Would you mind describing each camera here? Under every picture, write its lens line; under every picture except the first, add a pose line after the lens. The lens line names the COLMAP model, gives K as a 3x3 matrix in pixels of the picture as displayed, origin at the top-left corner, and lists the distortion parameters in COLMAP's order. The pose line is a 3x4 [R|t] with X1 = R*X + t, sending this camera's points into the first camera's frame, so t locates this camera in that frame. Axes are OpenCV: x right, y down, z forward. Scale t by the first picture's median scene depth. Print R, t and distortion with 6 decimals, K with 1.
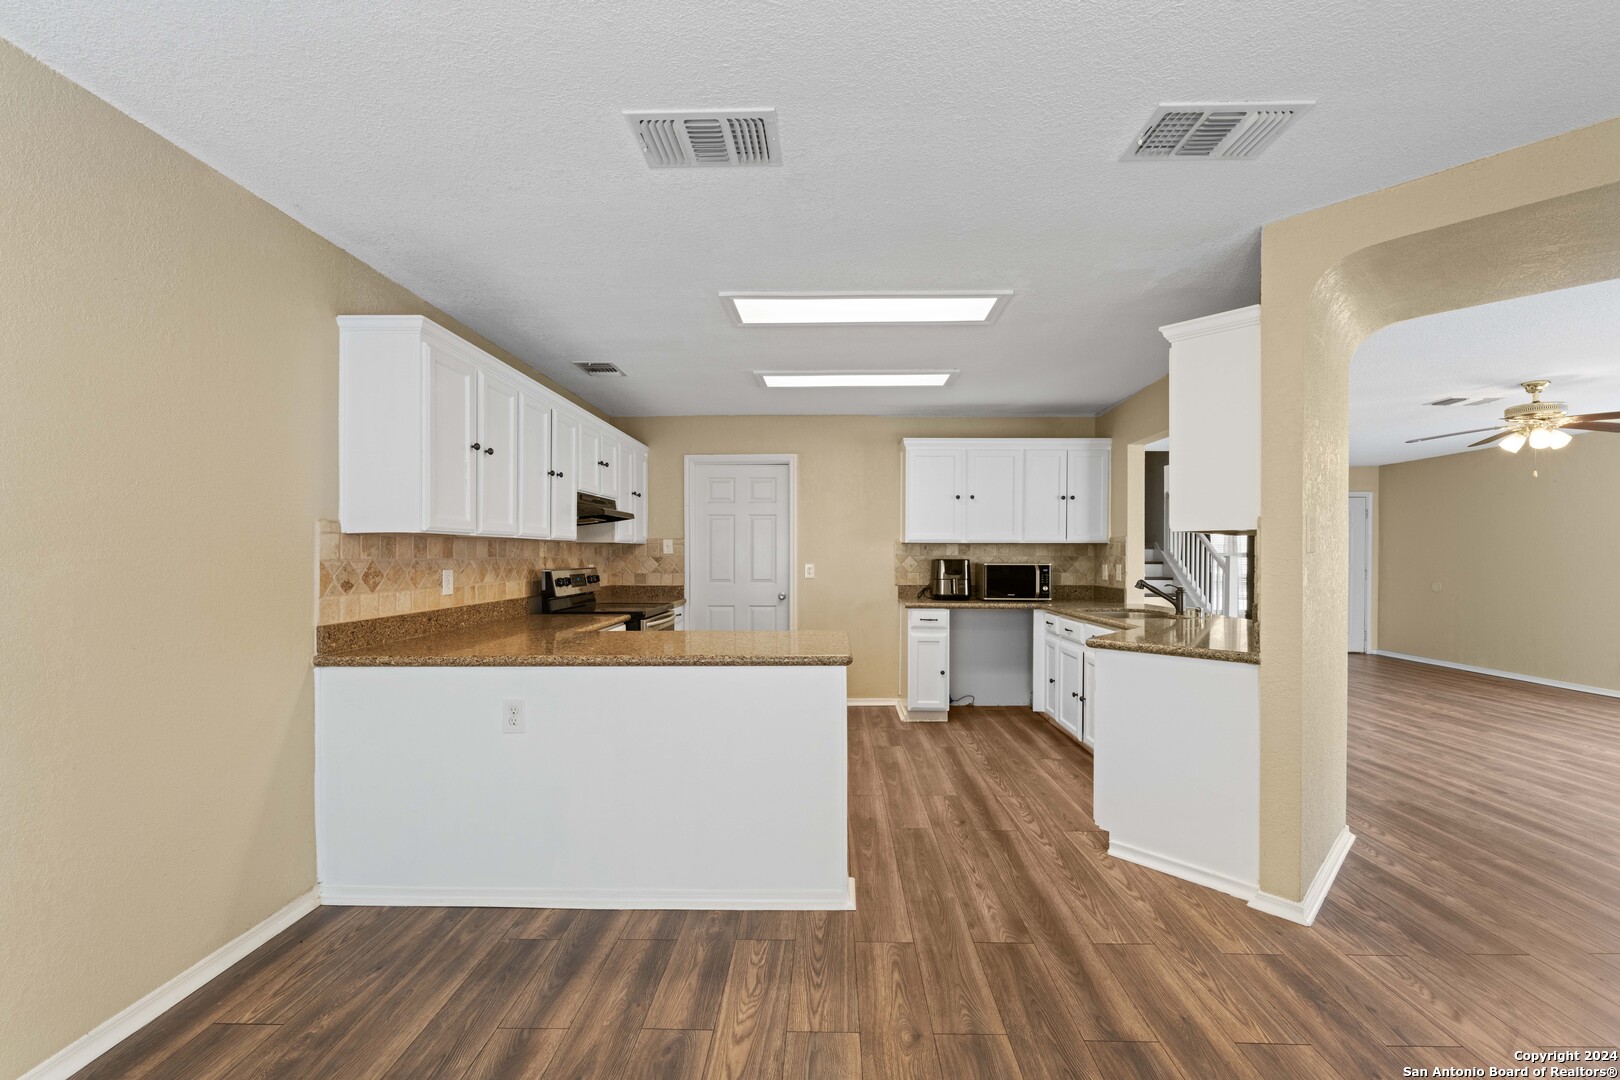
lens RADIAL K [[649.7, 0, 798.0], [0, 649.7, 544.3], [0, 0, 1]] dist [-0.007760, -0.000622]
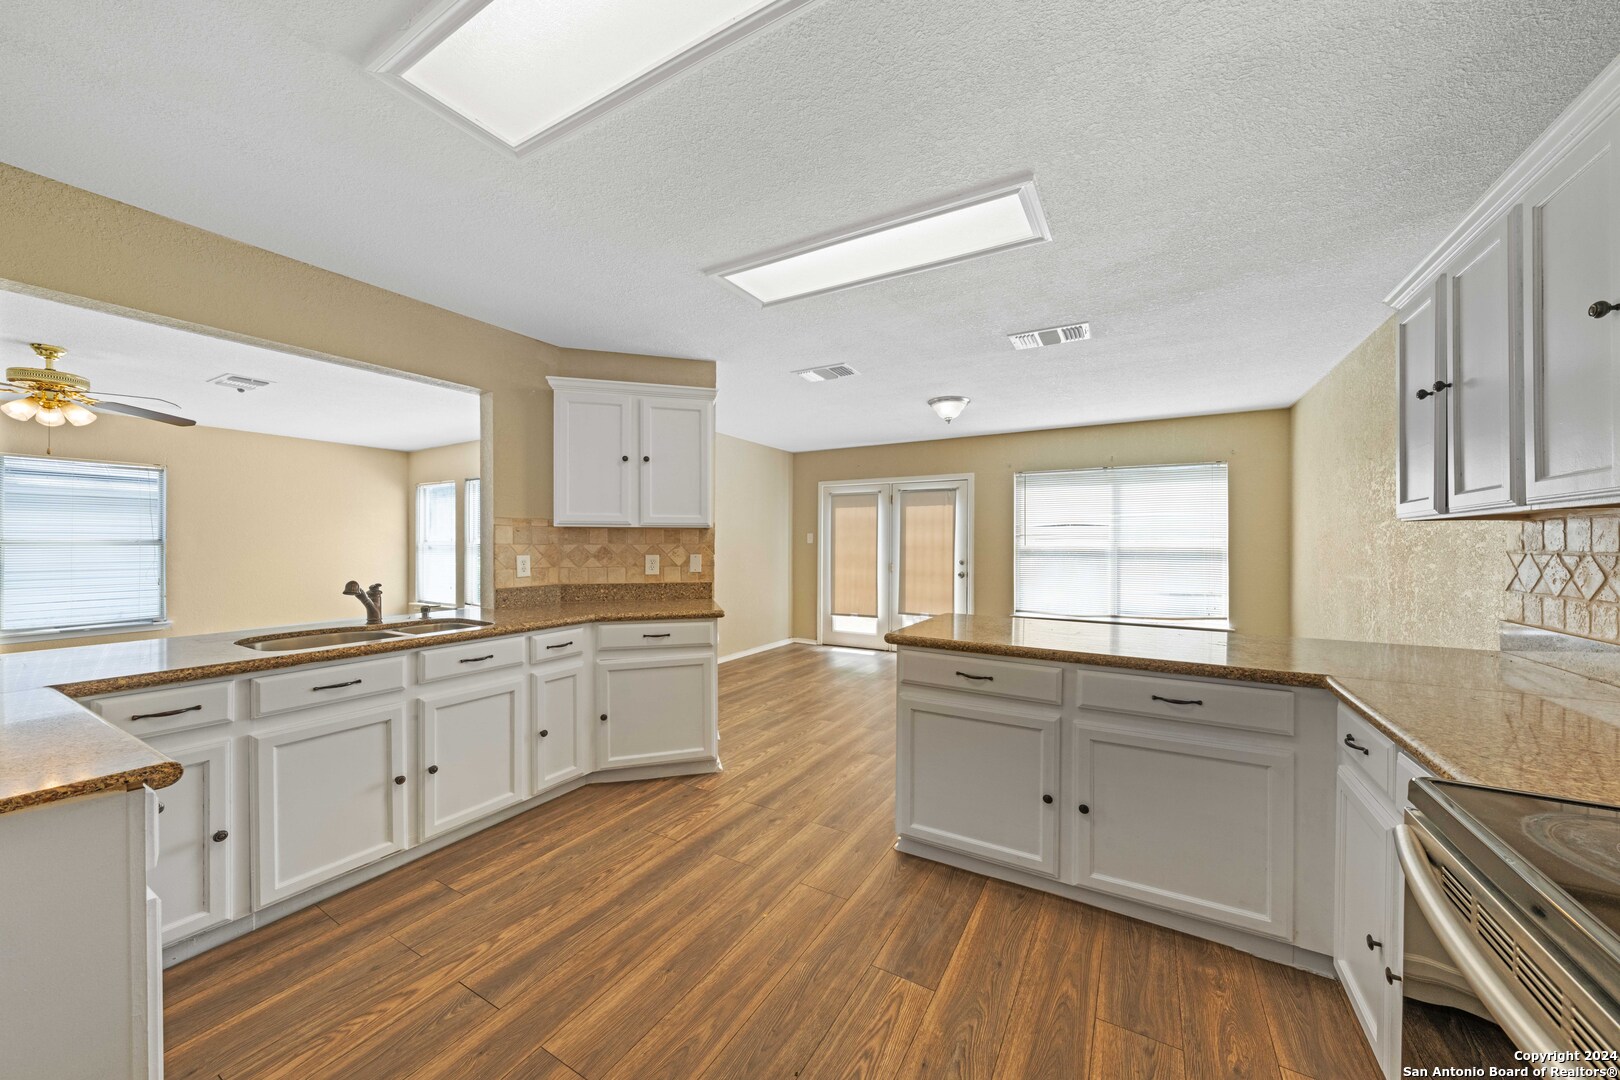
lens RADIAL K [[574.4, 0, 784.2], [0, 574.4, 543.4], [0, 0, 1]] dist [-0.002974, -0.000139]
pose [[-0.868749, -0.002366, 0.495247, -0.141754], [-0.009523, 0.999884, -0.011928, 0.021235], [-0.495161, -0.015078, -0.868671, 1.354590]]
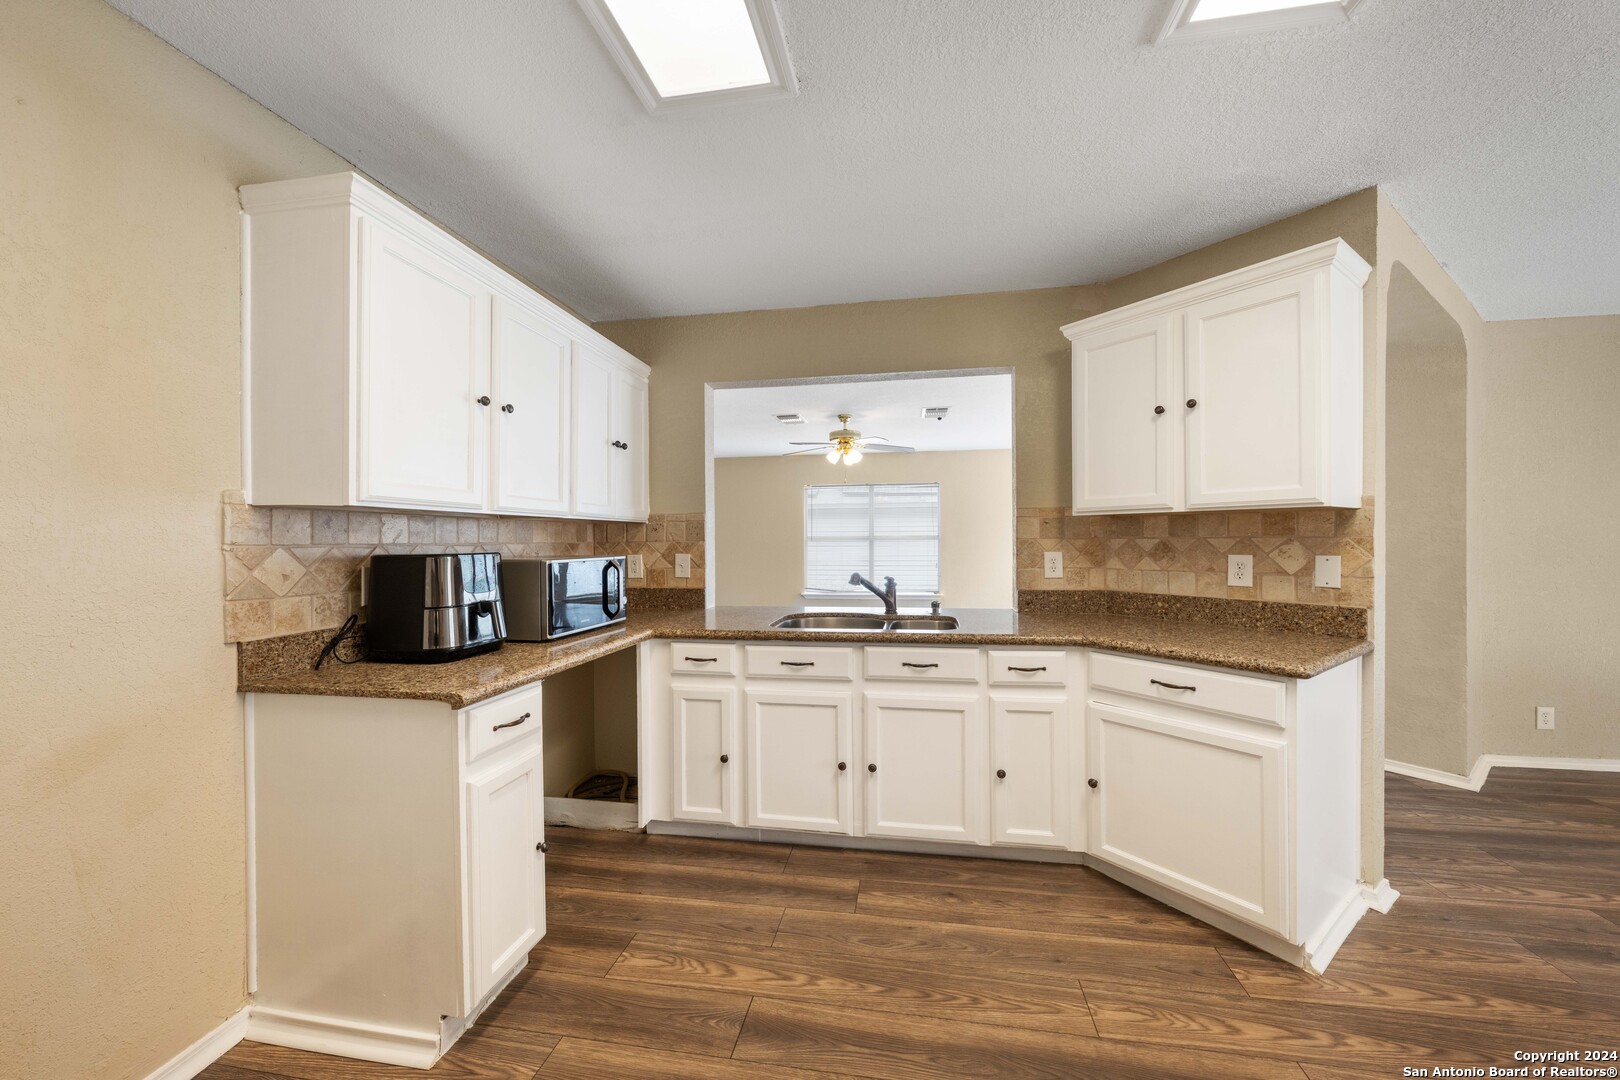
lens RADIAL K [[574.4, 0, 840.5], [0, 574.4, 542.0], [0, 0, 1]] dist [-0.002974, -0.000139]
pose [[0.114949, -0.008060, 0.993339, -0.118821], [-0.007174, 0.999934, 0.008944, 0.015481], [-0.993345, -0.008154, 0.114884, 0.993549]]
